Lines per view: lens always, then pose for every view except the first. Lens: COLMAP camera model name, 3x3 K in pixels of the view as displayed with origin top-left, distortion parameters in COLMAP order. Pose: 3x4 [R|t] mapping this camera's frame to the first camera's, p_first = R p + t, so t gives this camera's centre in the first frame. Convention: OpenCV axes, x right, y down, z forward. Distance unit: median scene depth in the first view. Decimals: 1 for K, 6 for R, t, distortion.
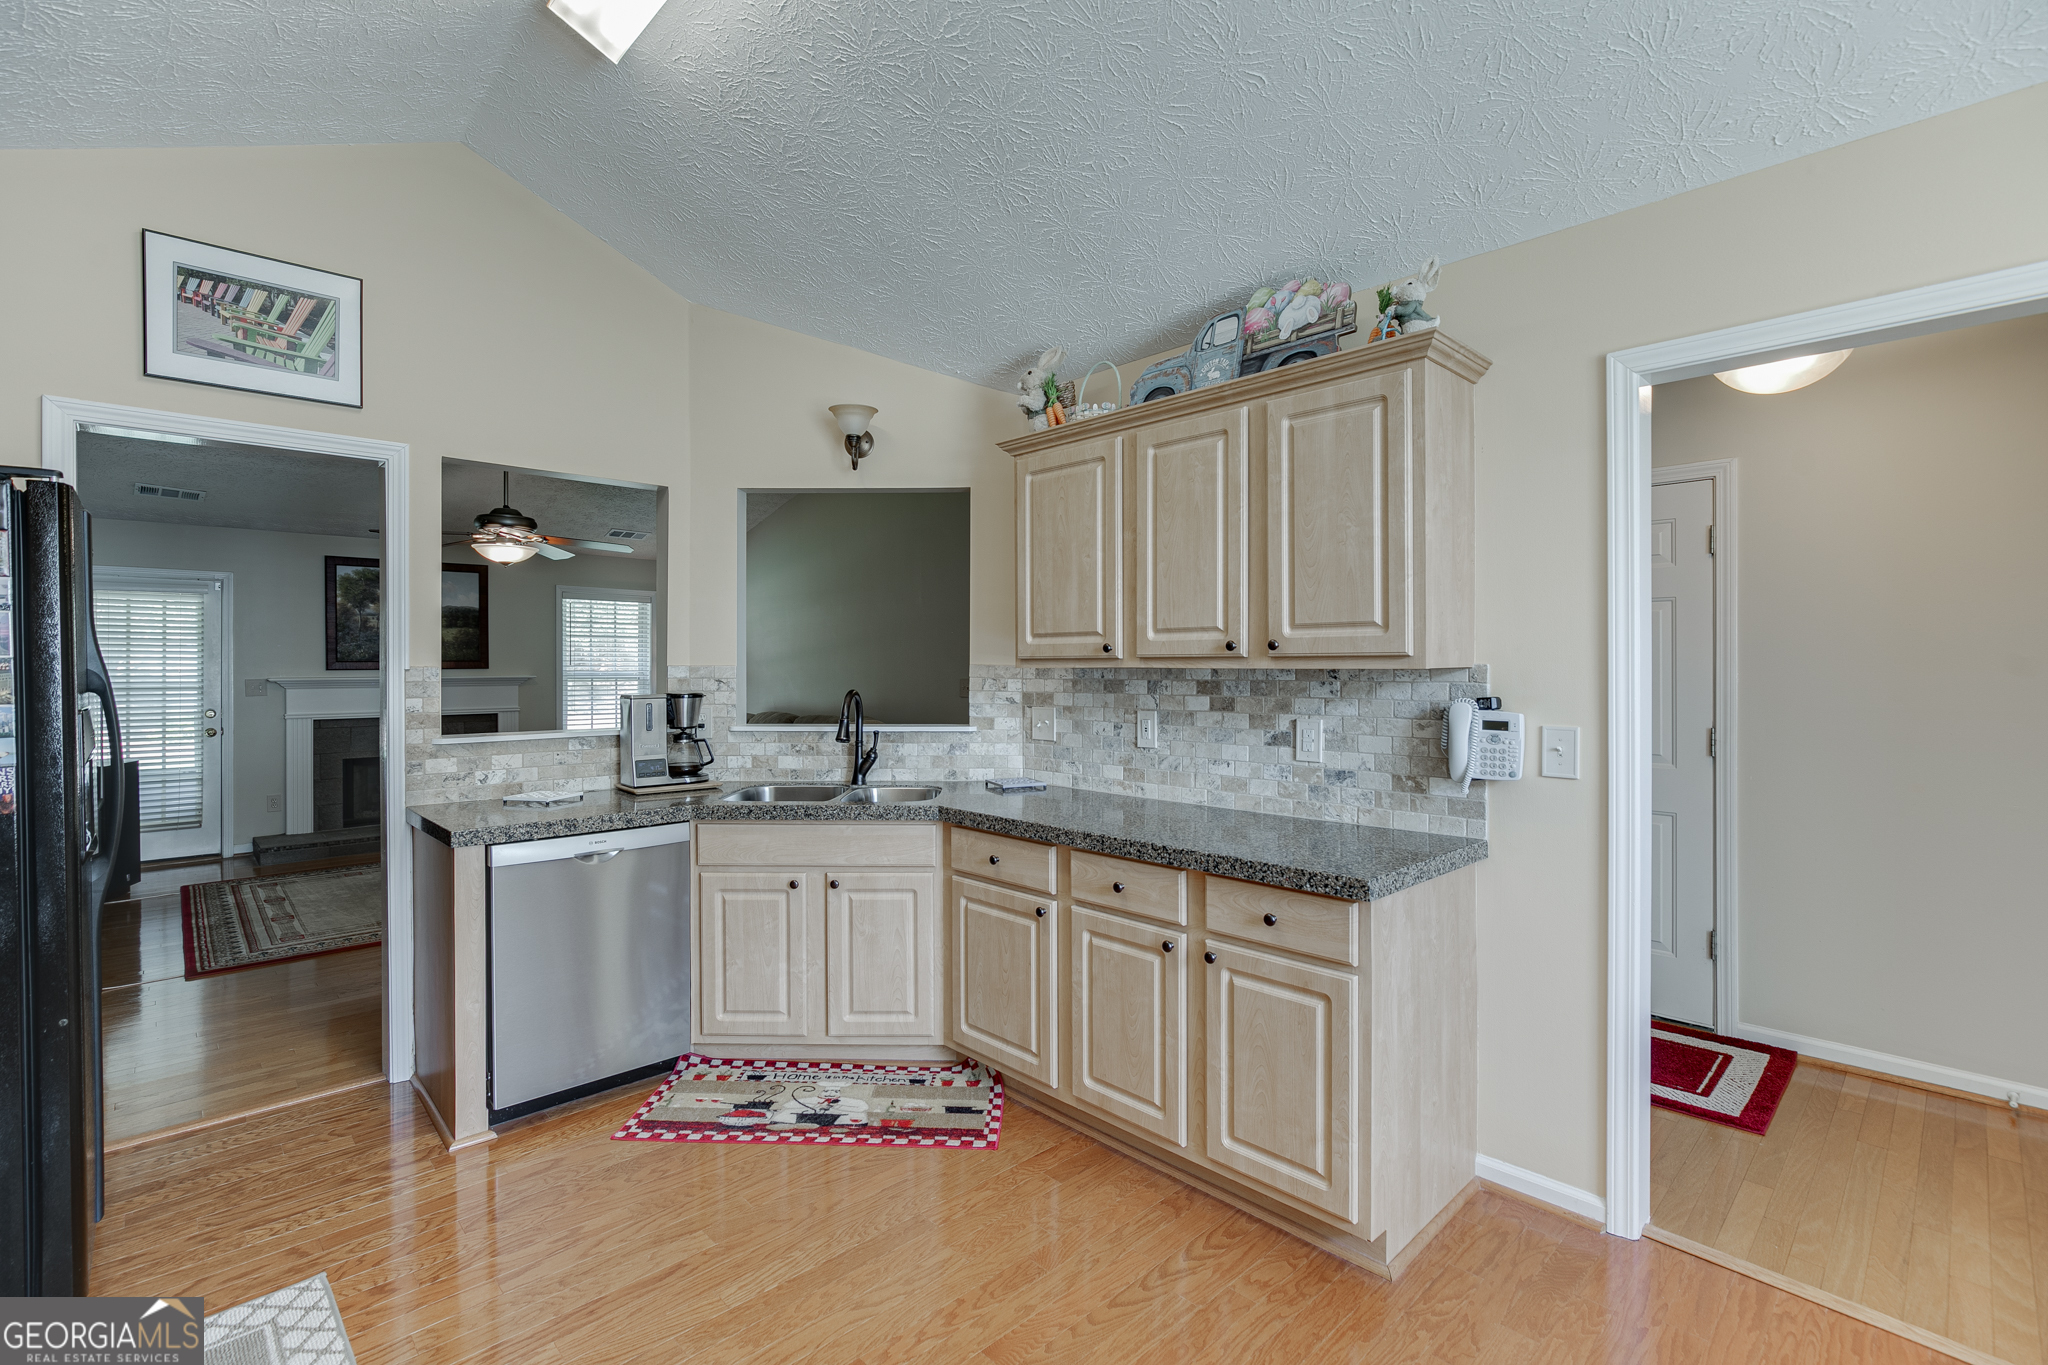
lens RADIAL K [[923.3, 0, 1018.8], [0, 923.3, 666.8], [0, 0, 1]] dist [-0.016055, 0.005778]
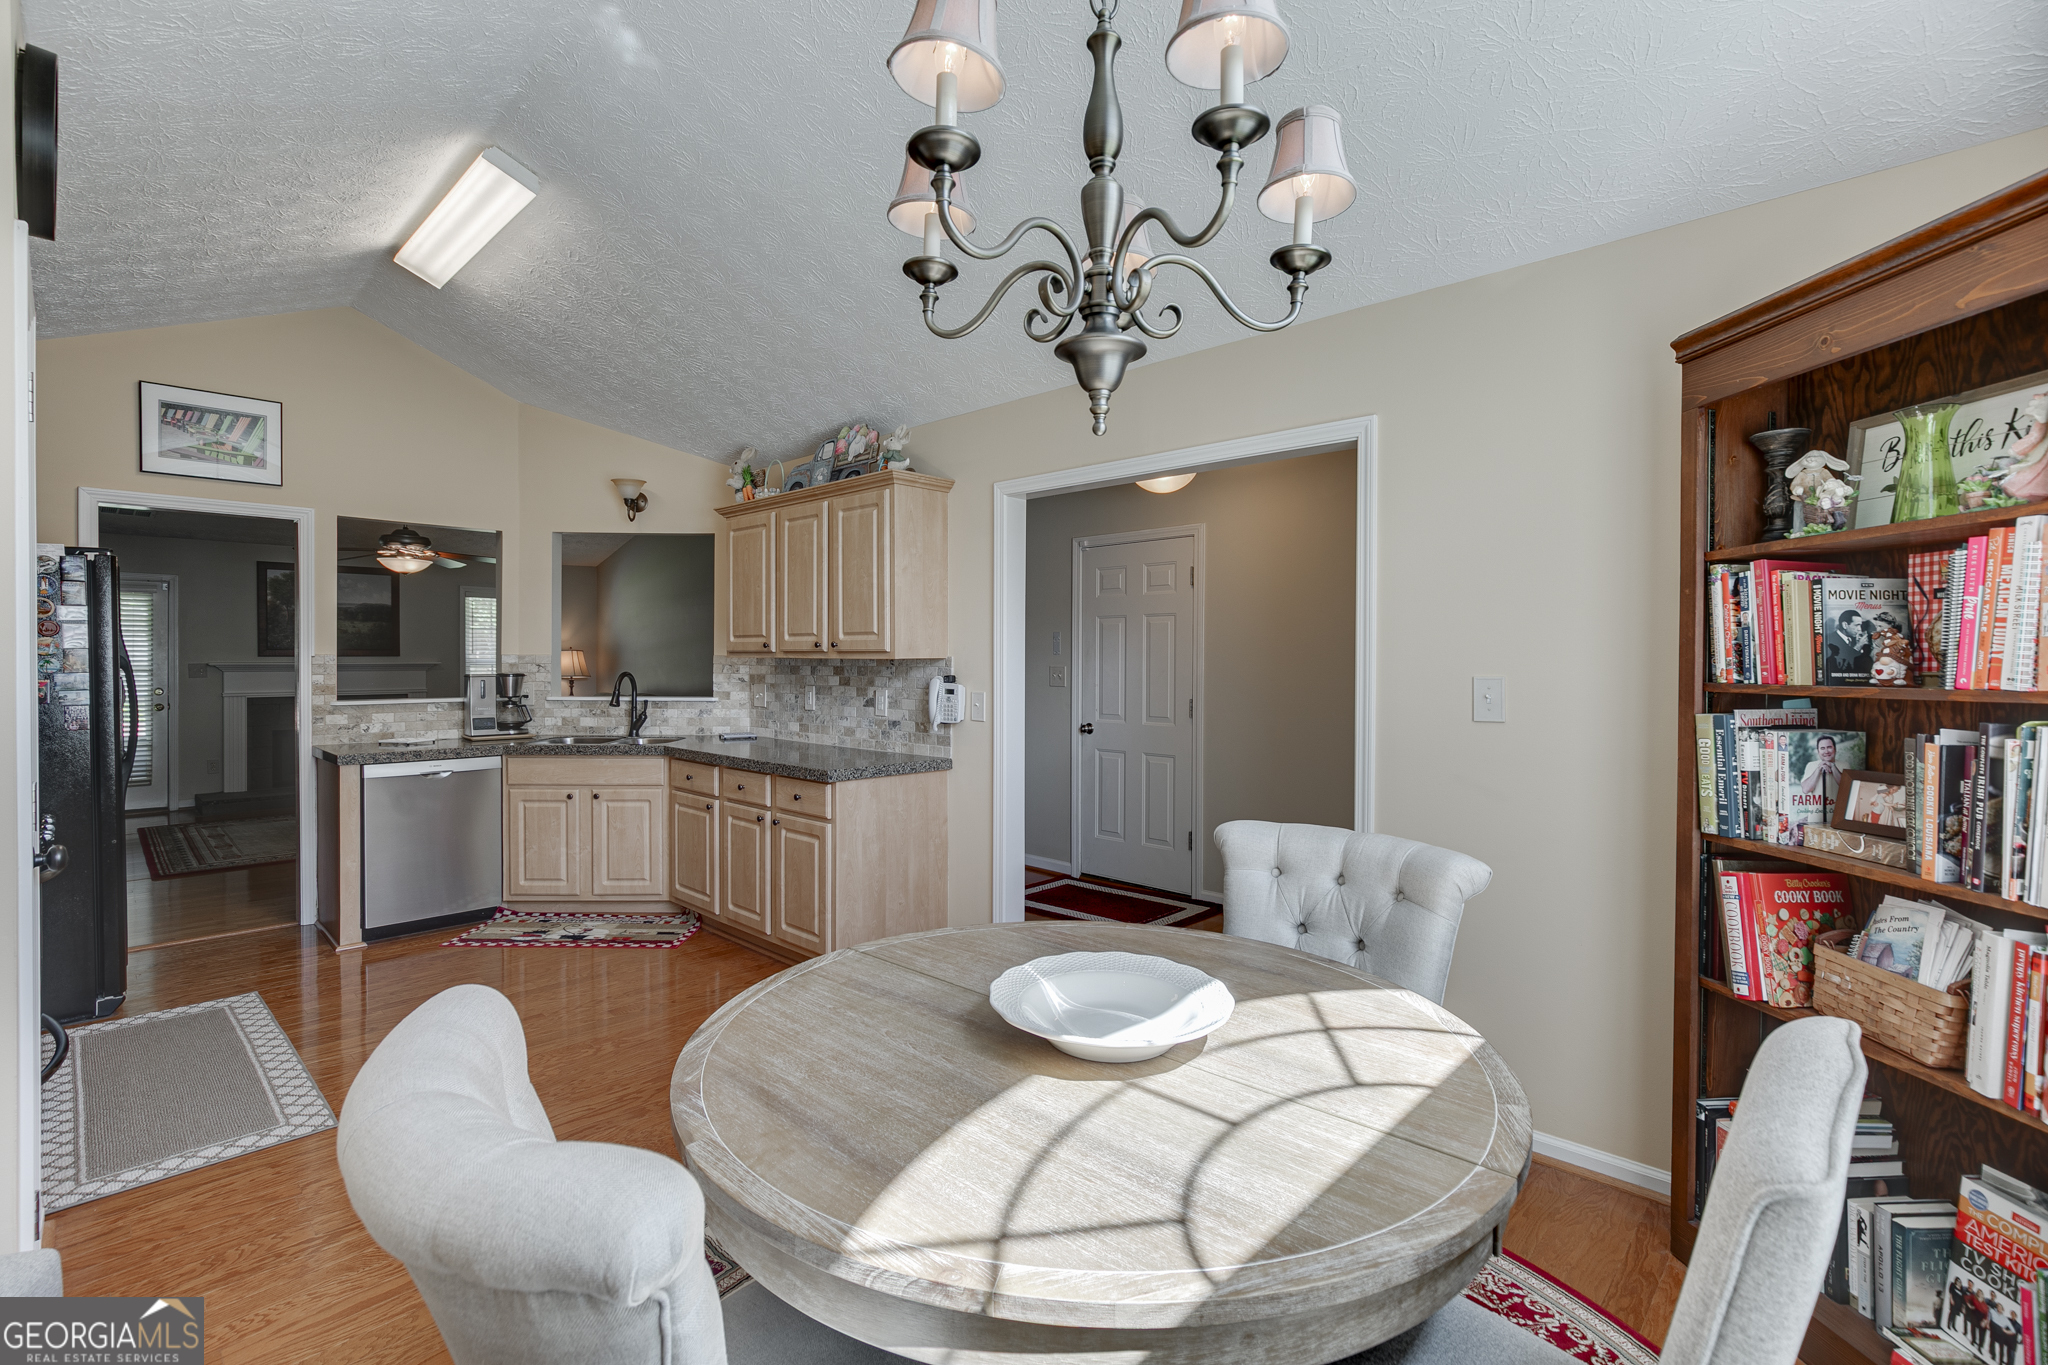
lens RADIAL K [[923.3, 0, 1018.8], [0, 923.3, 666.8], [0, 0, 1]] dist [-0.016055, 0.005778]
pose [[0.998917, 0.005985, 0.046141, 0.443266], [-0.006386, 0.999943, 0.008536, 0.000371], [-0.046087, -0.008821, 0.998898, -0.586156]]
